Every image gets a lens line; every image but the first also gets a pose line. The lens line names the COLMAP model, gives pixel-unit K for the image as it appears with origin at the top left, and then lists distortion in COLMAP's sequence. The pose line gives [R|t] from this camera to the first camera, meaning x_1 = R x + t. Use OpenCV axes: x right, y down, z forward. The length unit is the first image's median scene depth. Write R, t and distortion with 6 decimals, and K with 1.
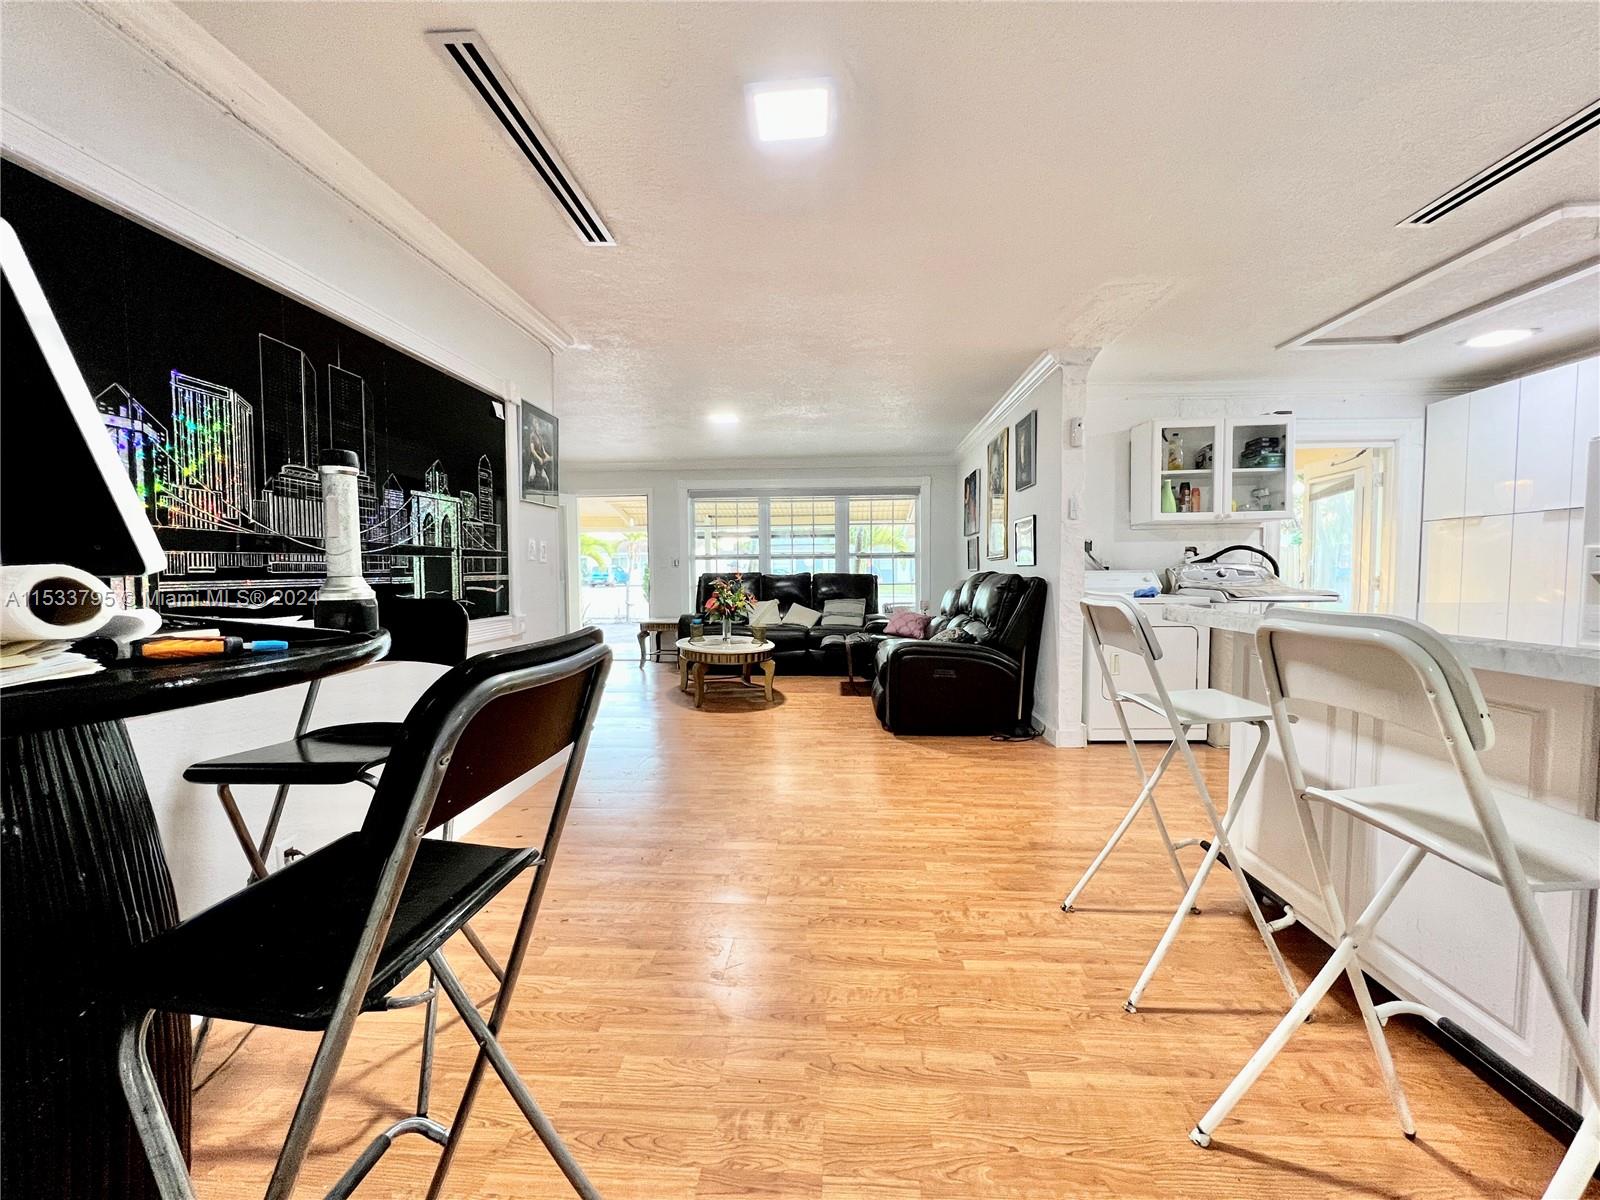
lens RADIAL K [[643.9, 0, 801.2], [0, 643.9, 602.5], [0, 0, 1]] dist [-0.000011, -0.000003]
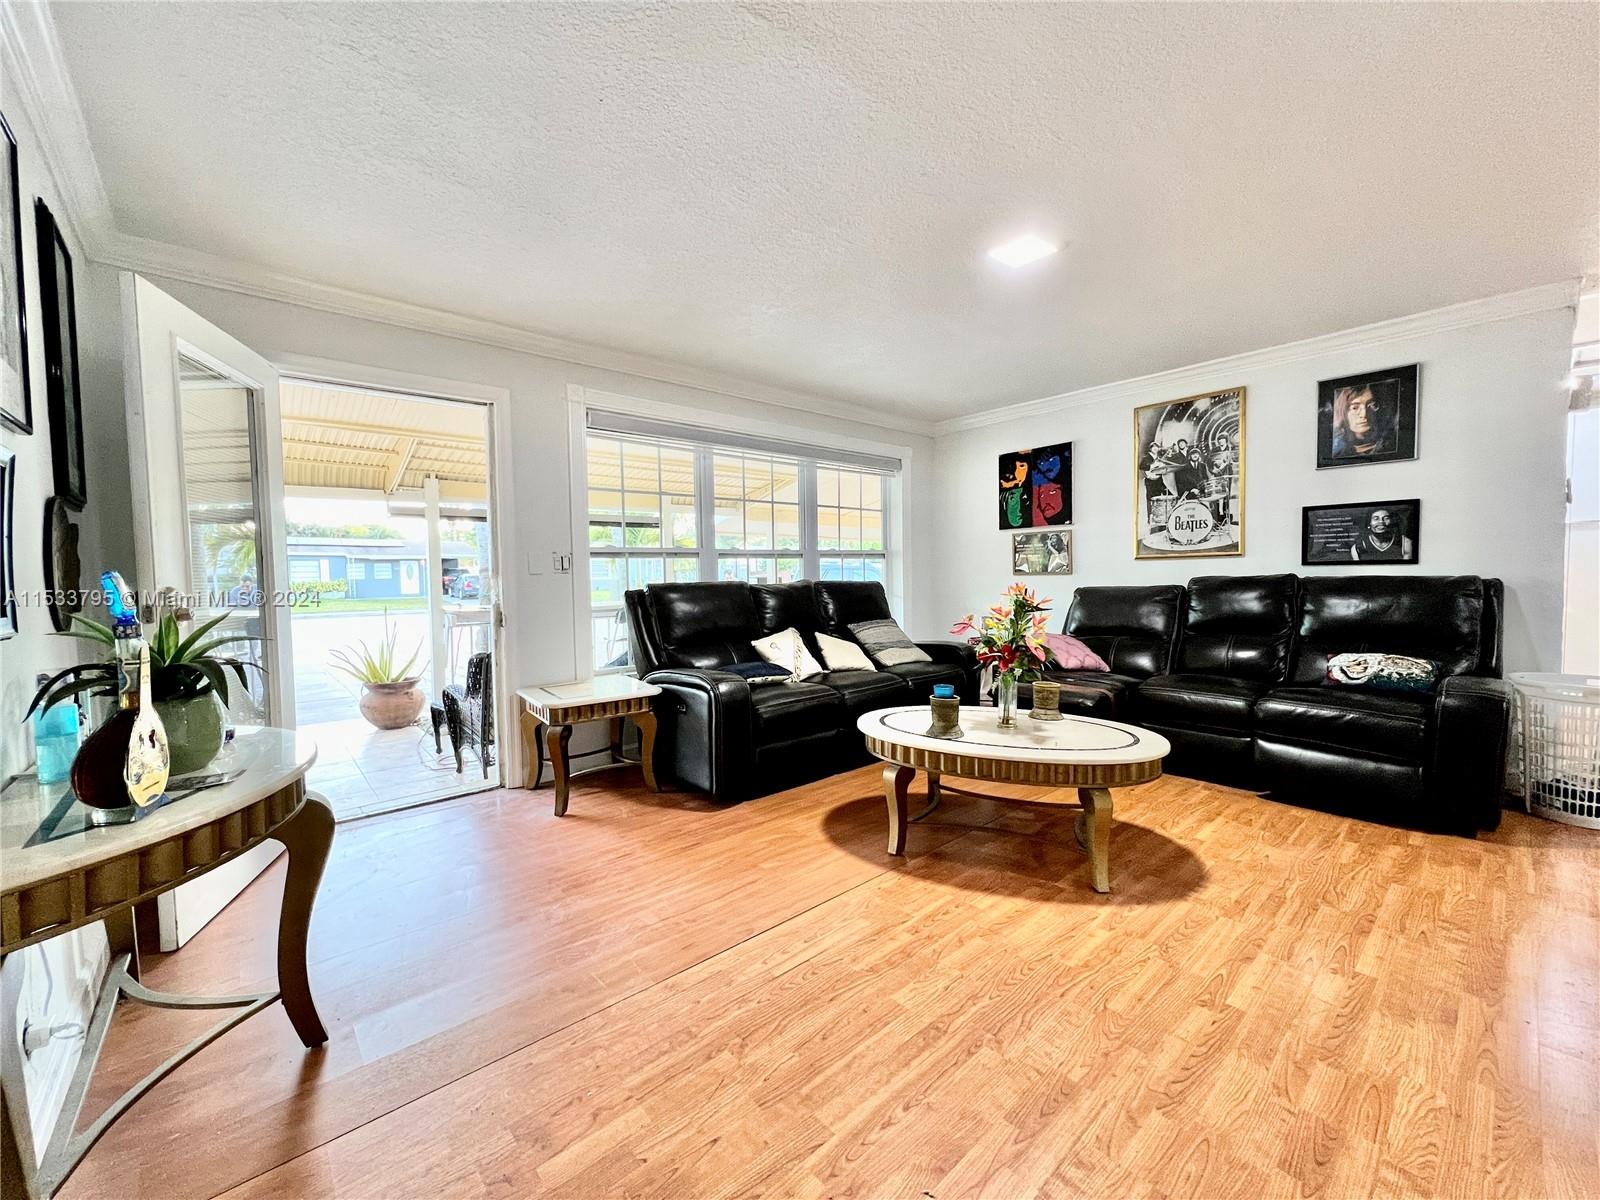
lens RADIAL K [[643.9, 0, 799.7], [0, 643.9, 599.7], [0, 0, 1]] dist [-0.000011, -0.000003]
pose [[0.705558, -0.037604, 0.707654, -0.401175], [0.043040, 0.999022, 0.010175, -0.034168], [-0.707344, 0.023279, 0.706486, 0.558475]]
